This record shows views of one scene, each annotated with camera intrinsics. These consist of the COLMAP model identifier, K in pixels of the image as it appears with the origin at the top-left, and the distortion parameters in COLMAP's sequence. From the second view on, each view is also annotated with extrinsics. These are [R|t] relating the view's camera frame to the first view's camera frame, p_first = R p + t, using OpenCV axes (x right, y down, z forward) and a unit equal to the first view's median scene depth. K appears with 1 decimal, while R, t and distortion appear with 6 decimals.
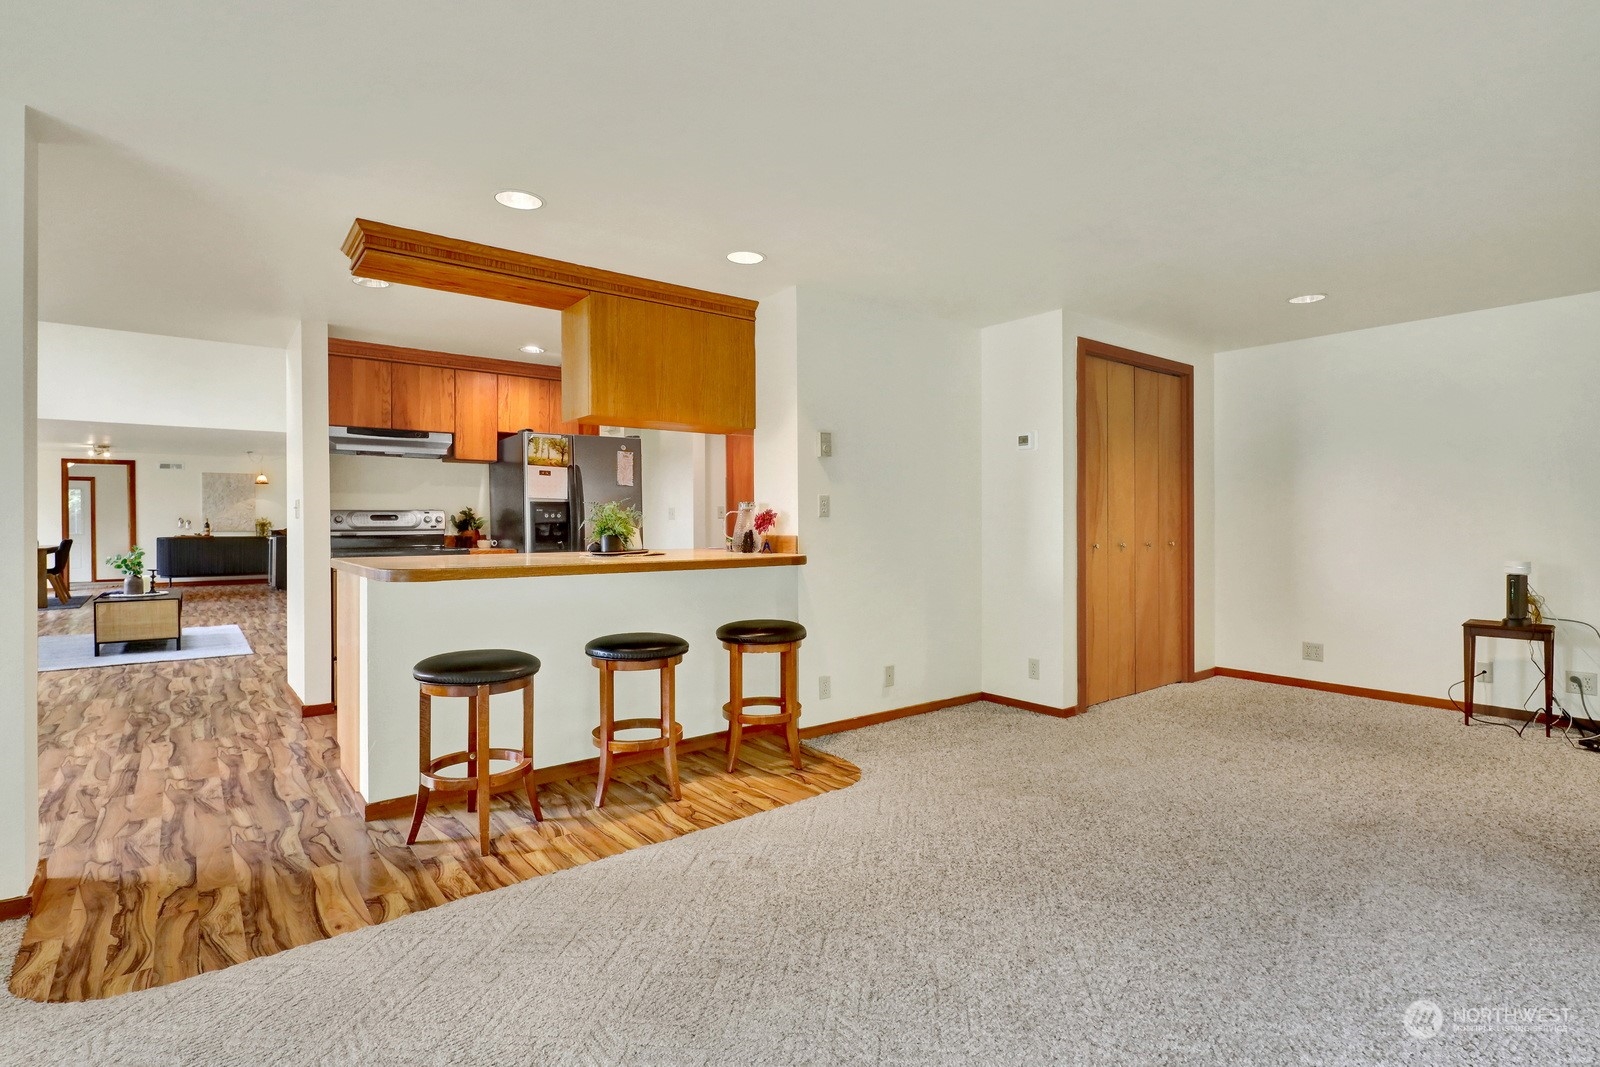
lens RADIAL K [[814.3, 0, 796.4], [0, 814.3, 525.5], [0, 0, 1]] dist [0.011852, -0.006081]
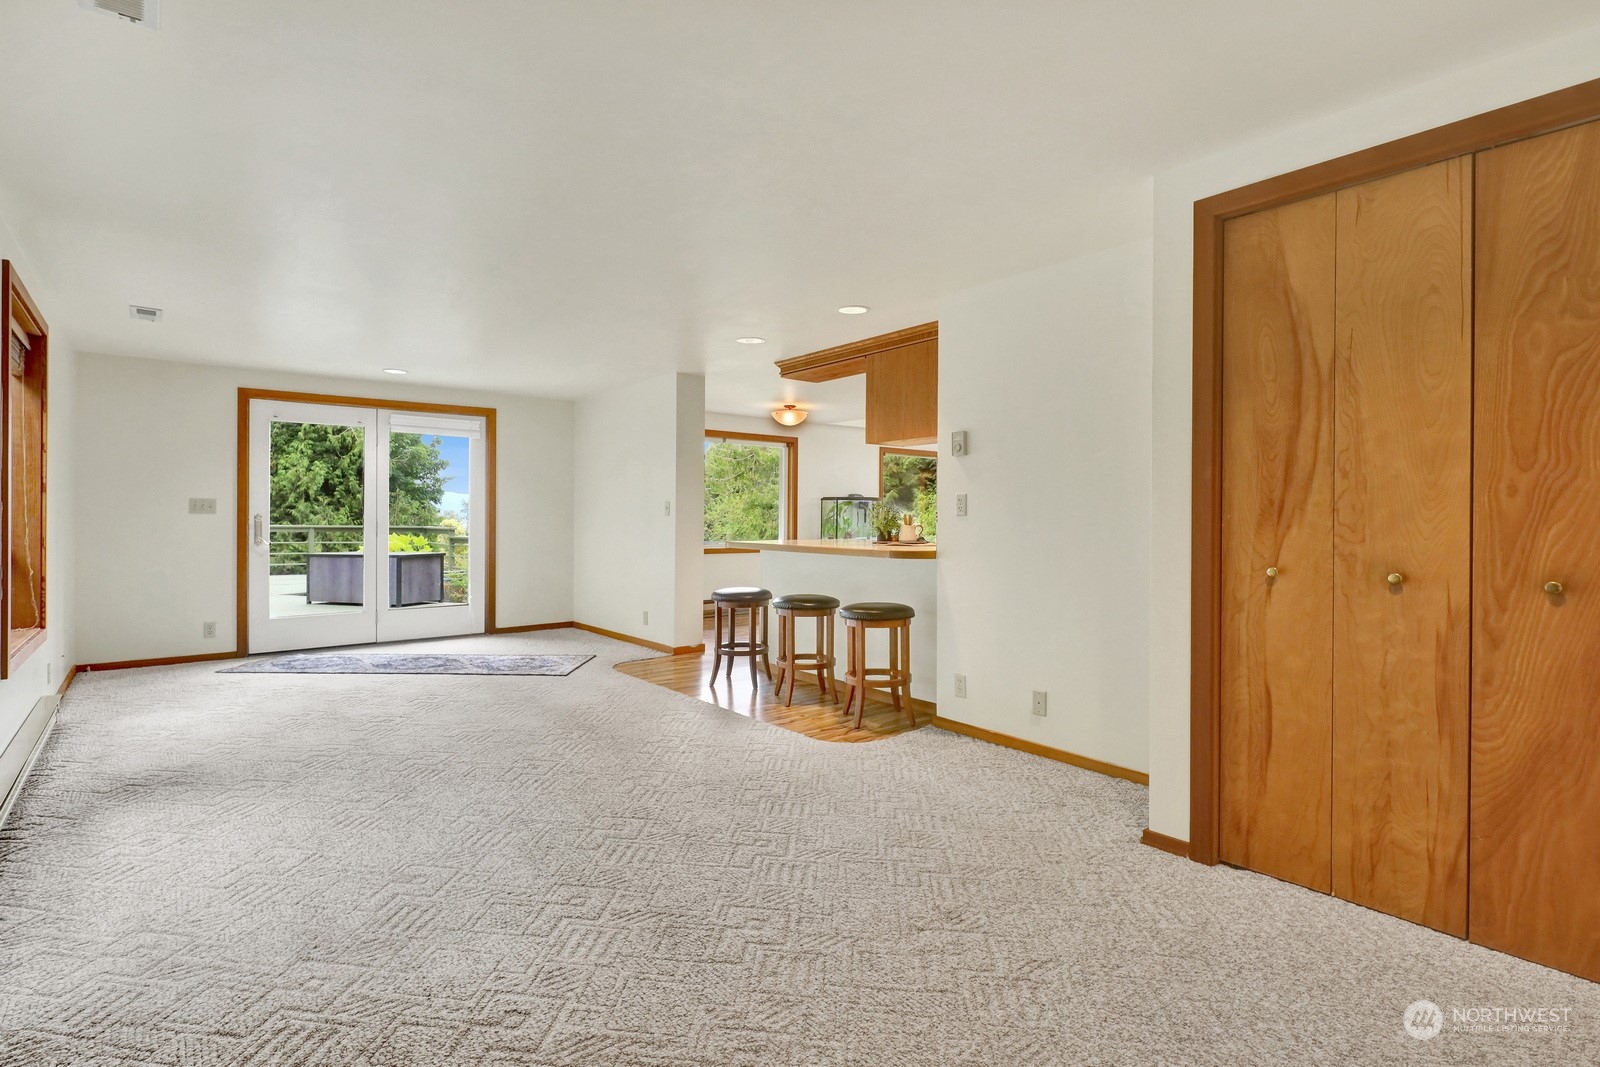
lens RADIAL K [[814.3, 0, 795.1], [0, 814.3, 534.8], [0, 0, 1]] dist [0.011852, -0.006081]
pose [[-0.037716, 0.021742, -0.999052, 0.871452], [-0.010704, 0.999697, 0.022160, -0.007286], [0.999231, 0.011530, -0.037472, 0.692839]]
